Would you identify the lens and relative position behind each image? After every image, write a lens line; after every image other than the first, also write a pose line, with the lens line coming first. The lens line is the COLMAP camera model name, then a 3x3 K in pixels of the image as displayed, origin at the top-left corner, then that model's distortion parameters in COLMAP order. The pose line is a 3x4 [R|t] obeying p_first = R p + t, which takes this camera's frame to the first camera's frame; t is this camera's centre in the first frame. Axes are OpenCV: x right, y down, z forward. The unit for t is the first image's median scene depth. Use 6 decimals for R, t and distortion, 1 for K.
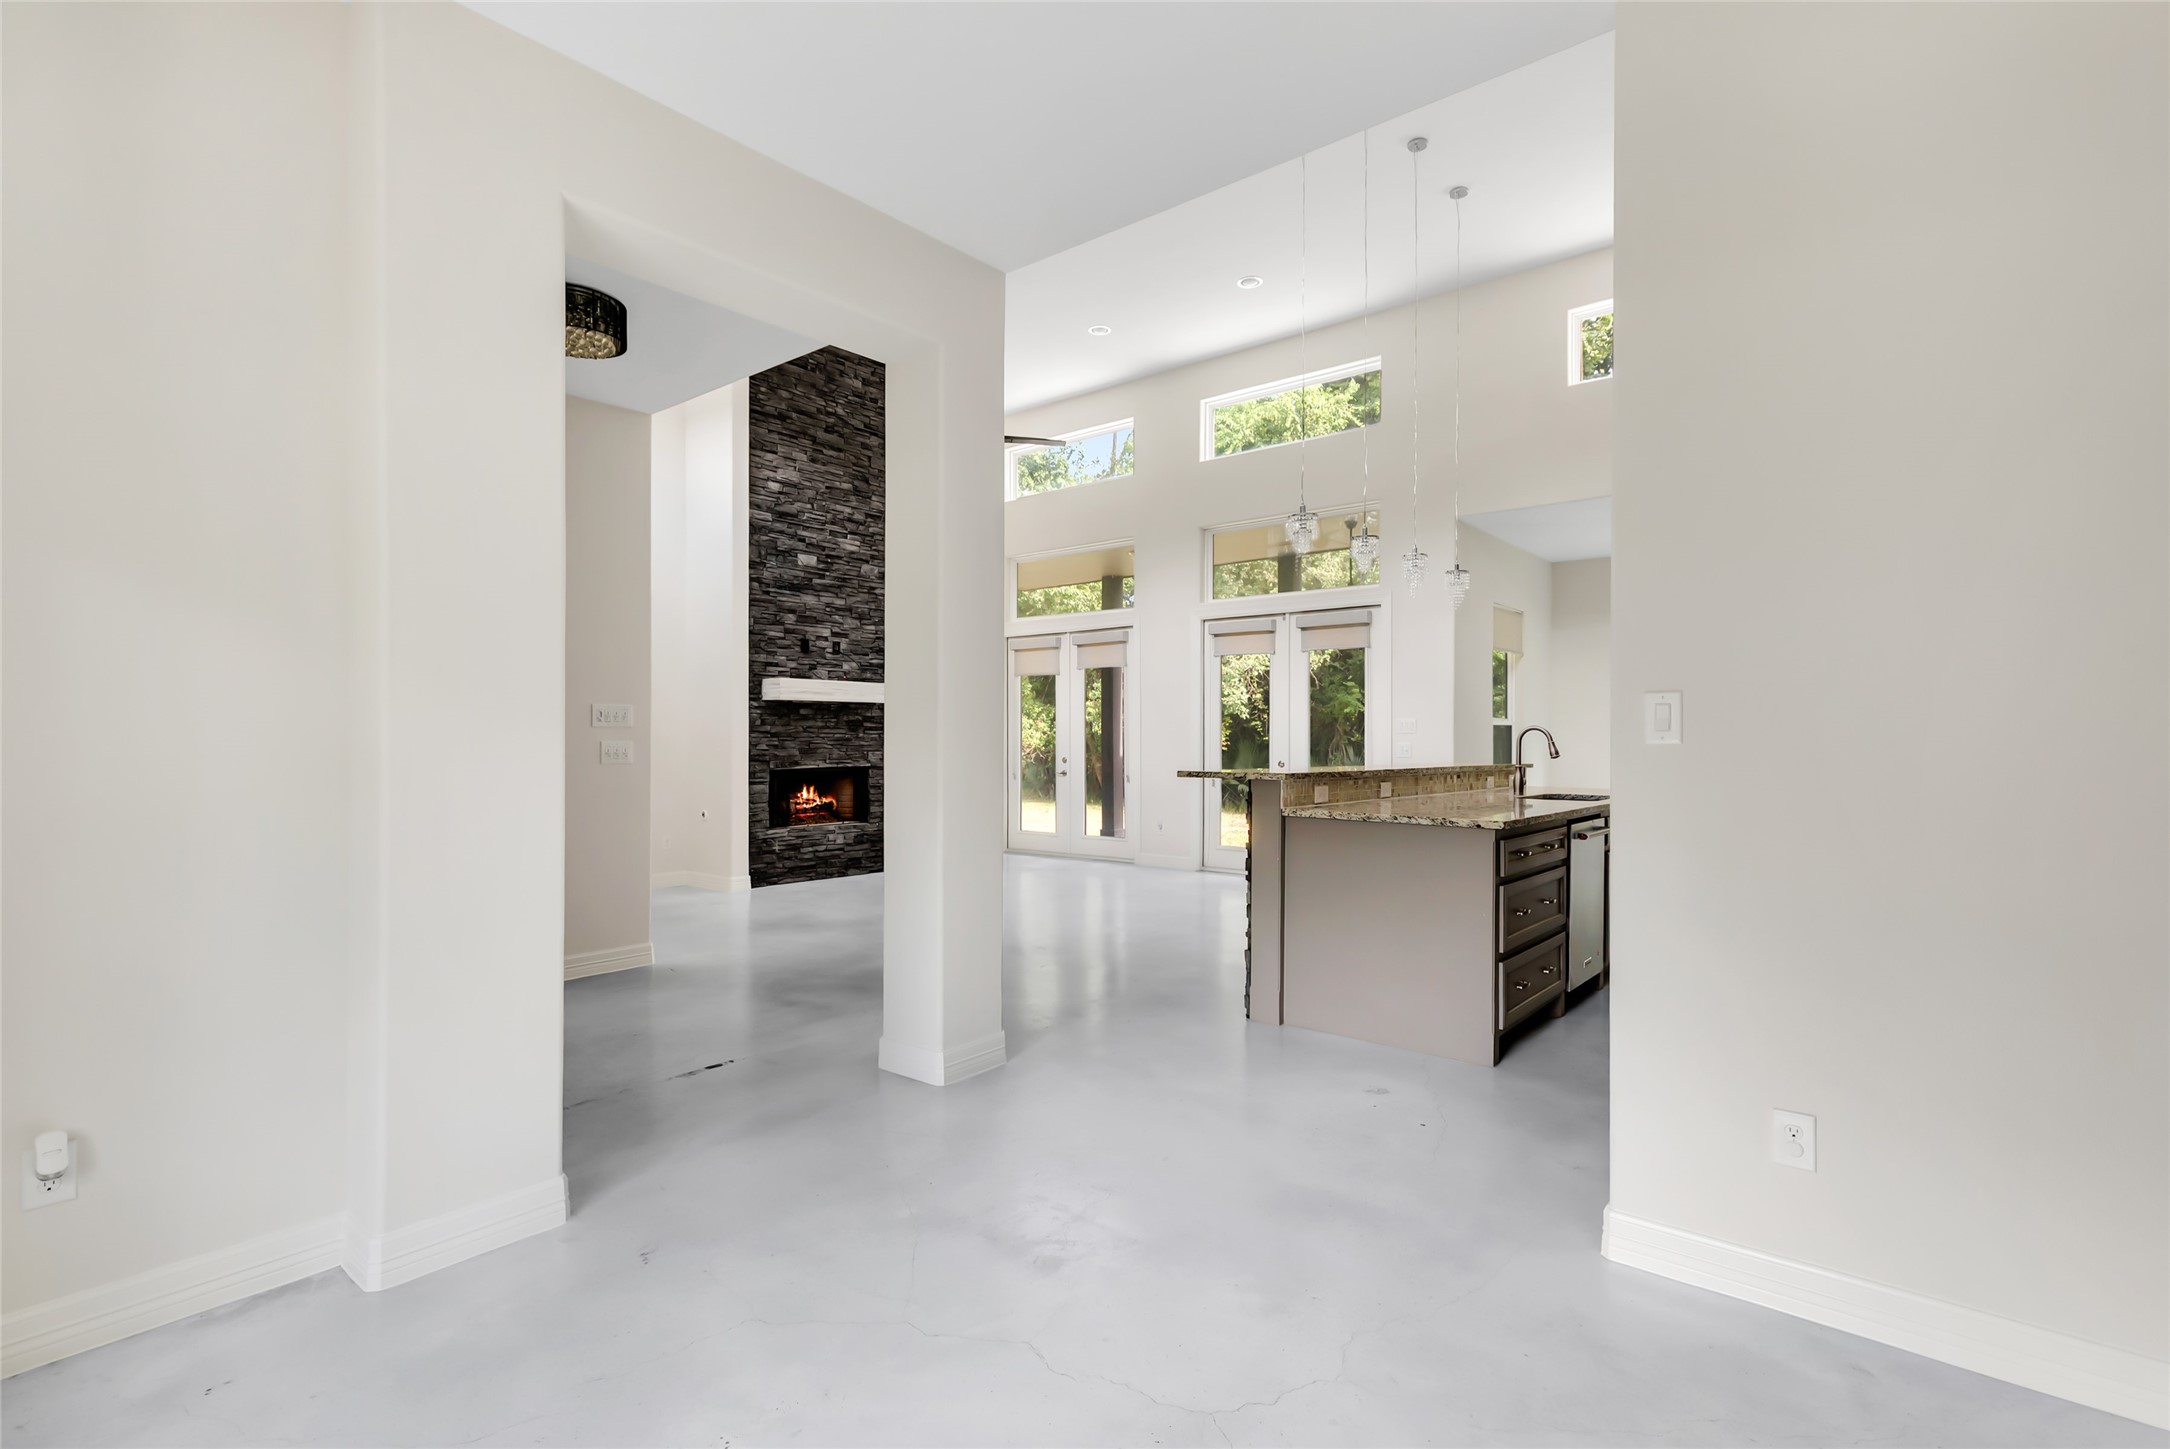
lens RADIAL K [[1001.5, 0, 1121.4], [0, 1001.5, 741.8], [0, 0, 1]] dist [0.009674, 0.000215]
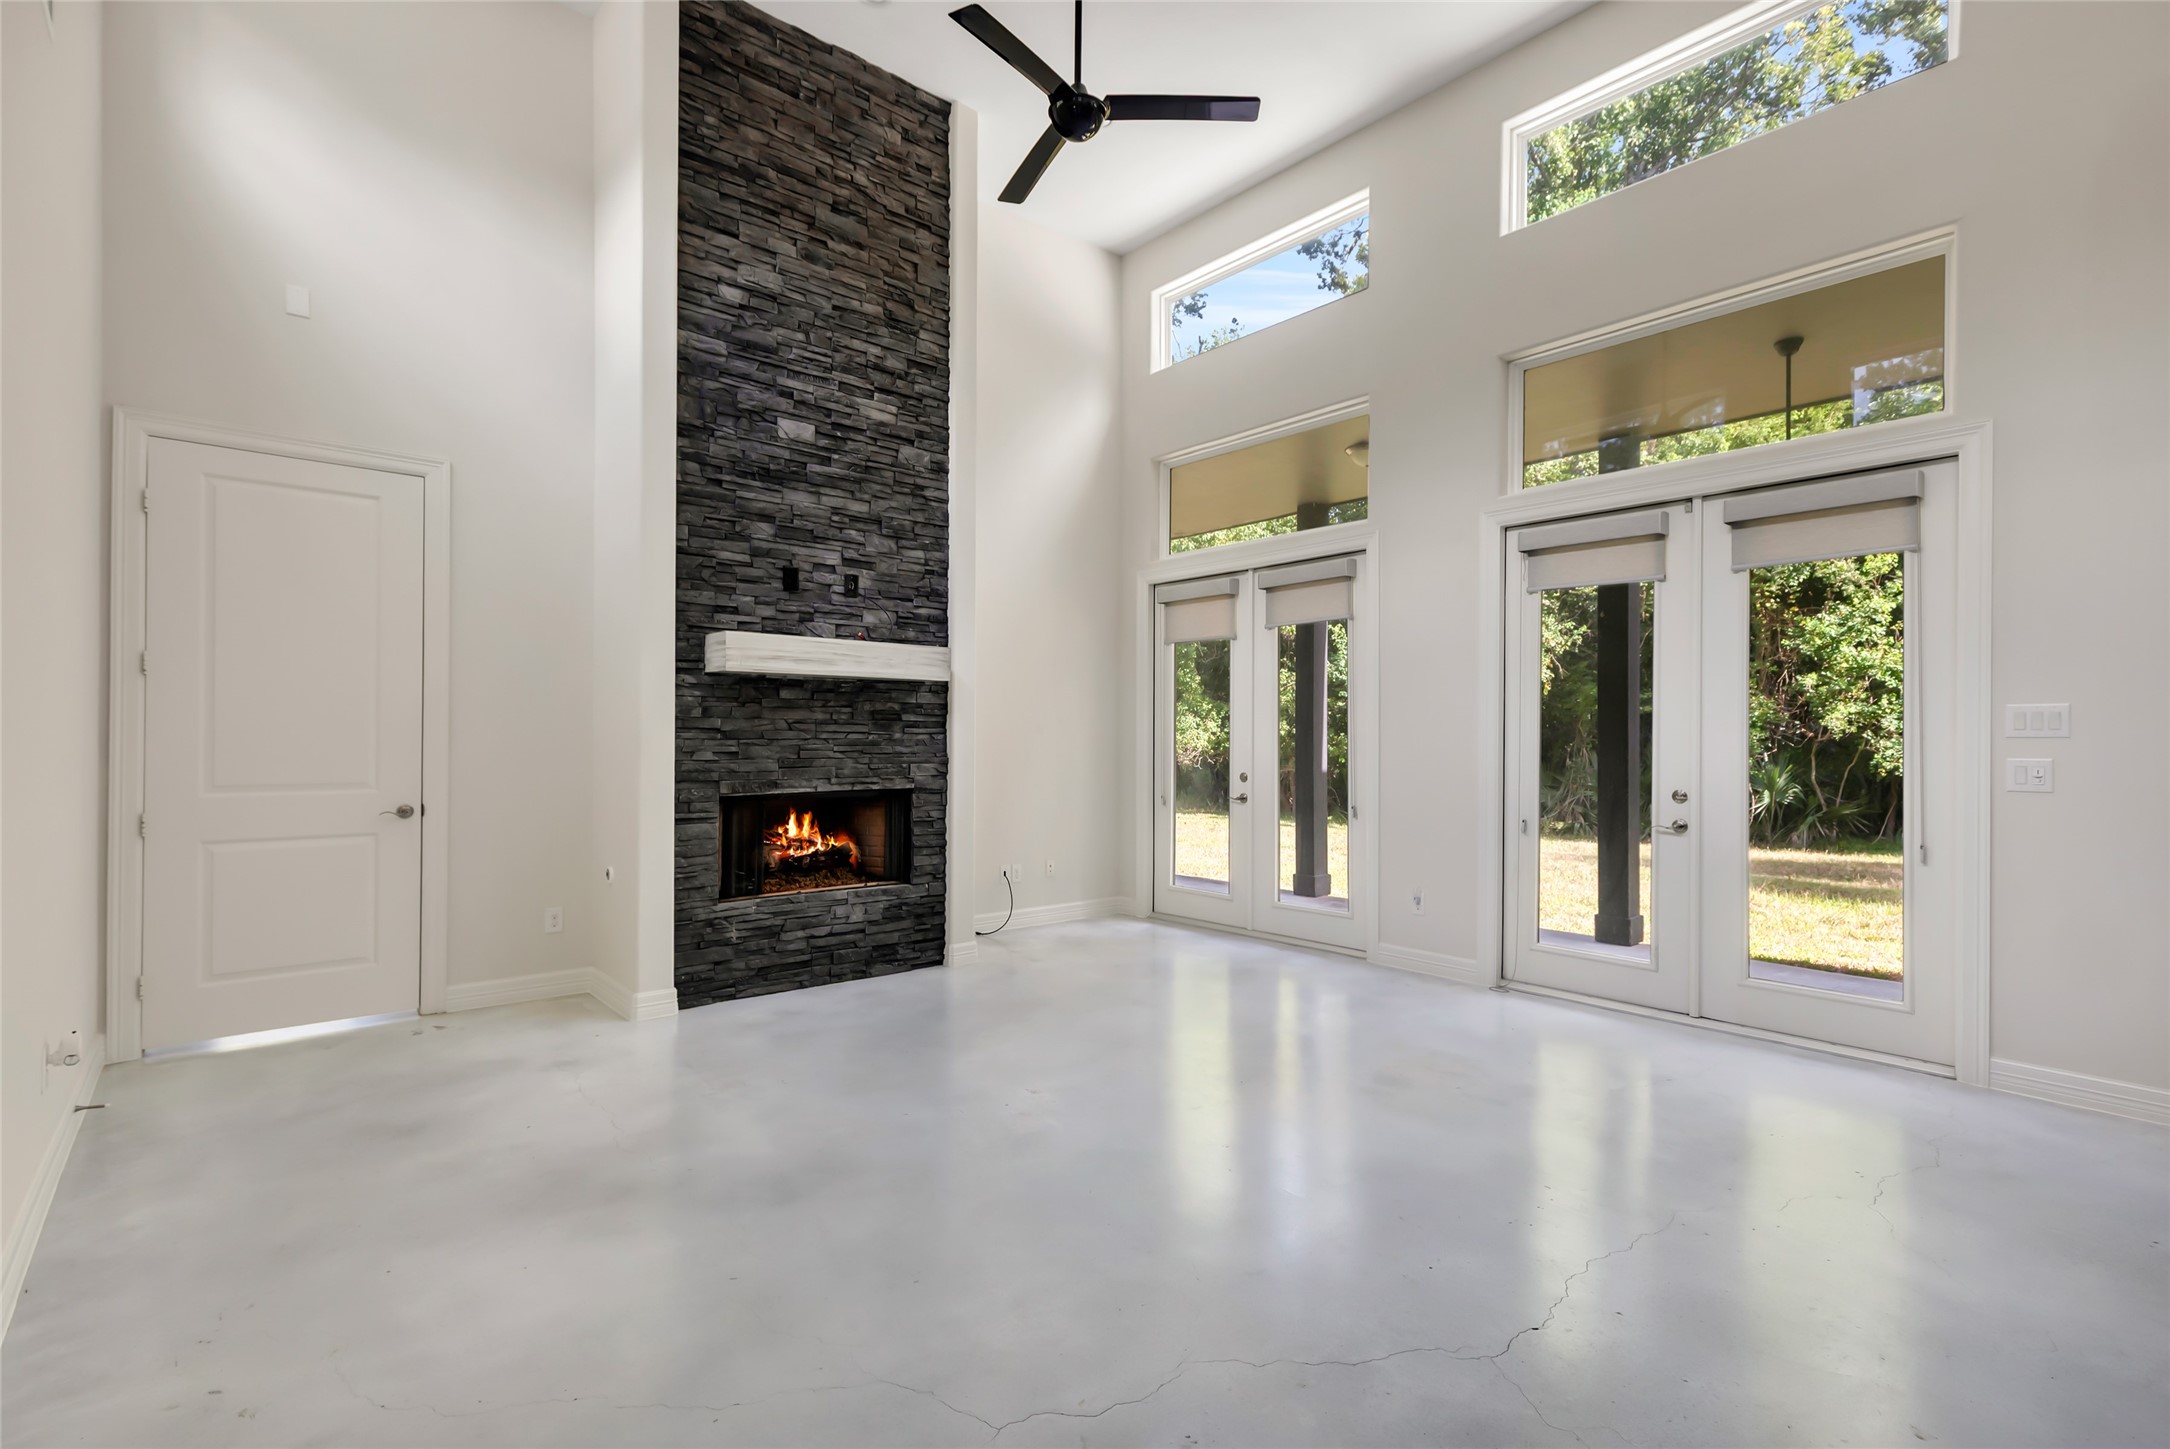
lens RADIAL K [[1001.5, 0, 1100.0], [0, 1001.5, 736.1], [0, 0, 1]] dist [0.009674, 0.000215]
pose [[0.981602, 0.004740, -0.190879, -0.031208], [-0.005919, 0.999967, -0.005605, -0.003927], [0.190846, 0.006632, 0.981598, 0.451250]]
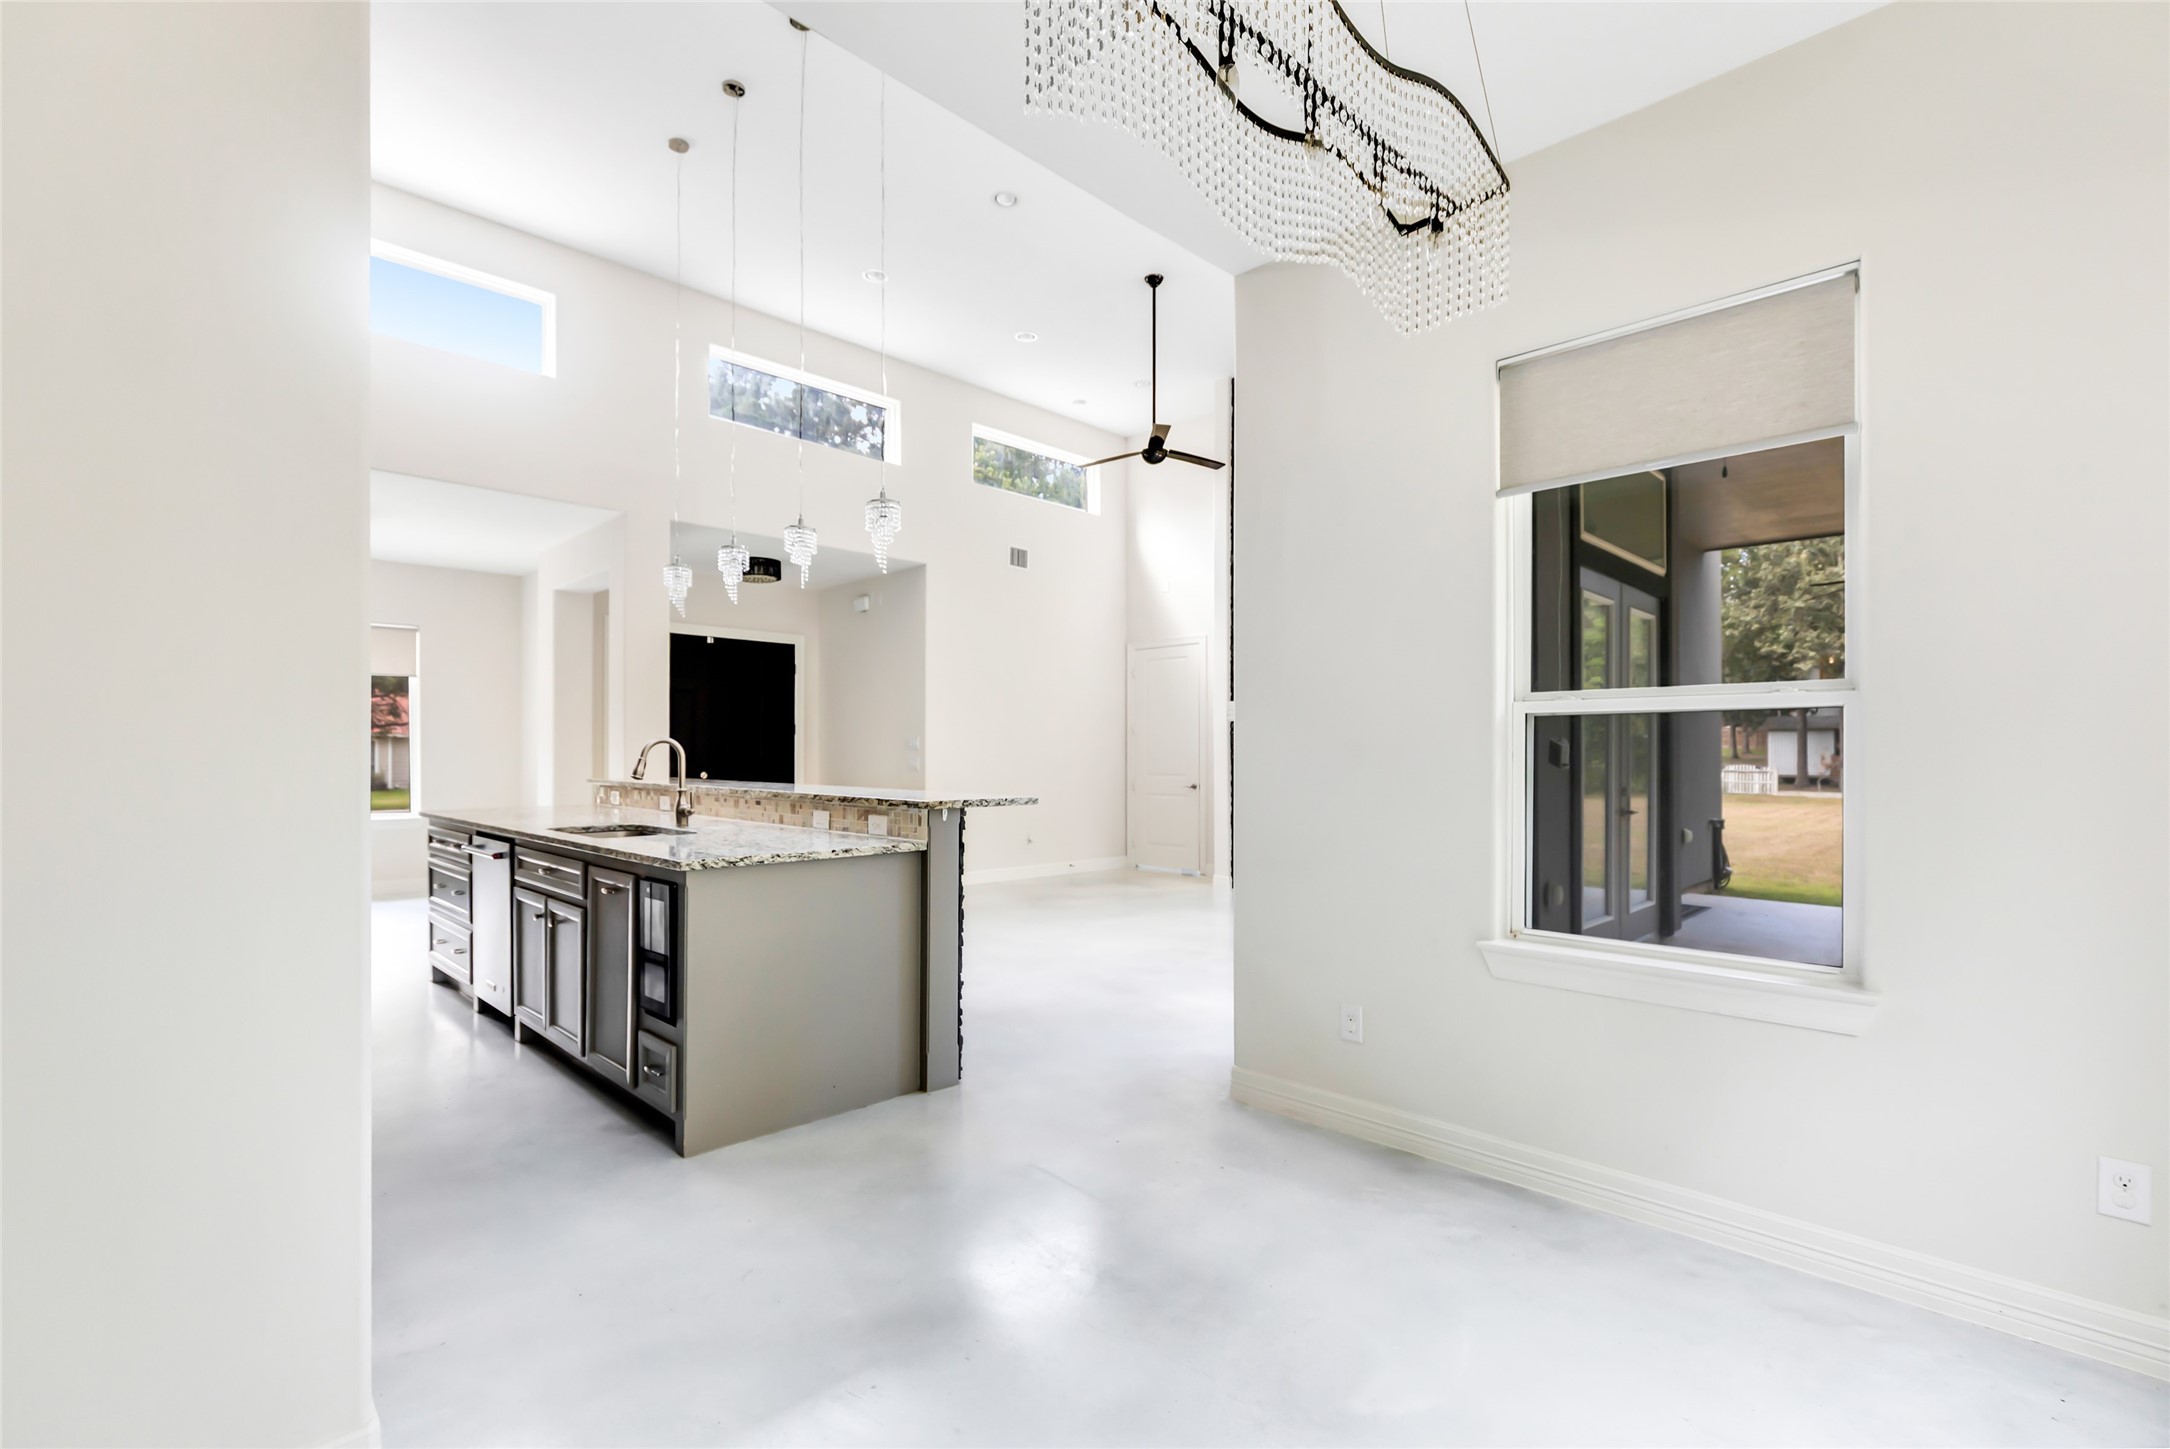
lens RADIAL K [[1001.5, 0, 1070.9], [0, 1001.5, 756.3], [0, 0, 1]] dist [0.009674, 0.000215]
pose [[-0.136530, -0.000061, -0.990636, 0.708841], [-0.005097, 0.999987, 0.000640, -0.003128], [0.990623, 0.005136, -0.136528, 0.887007]]
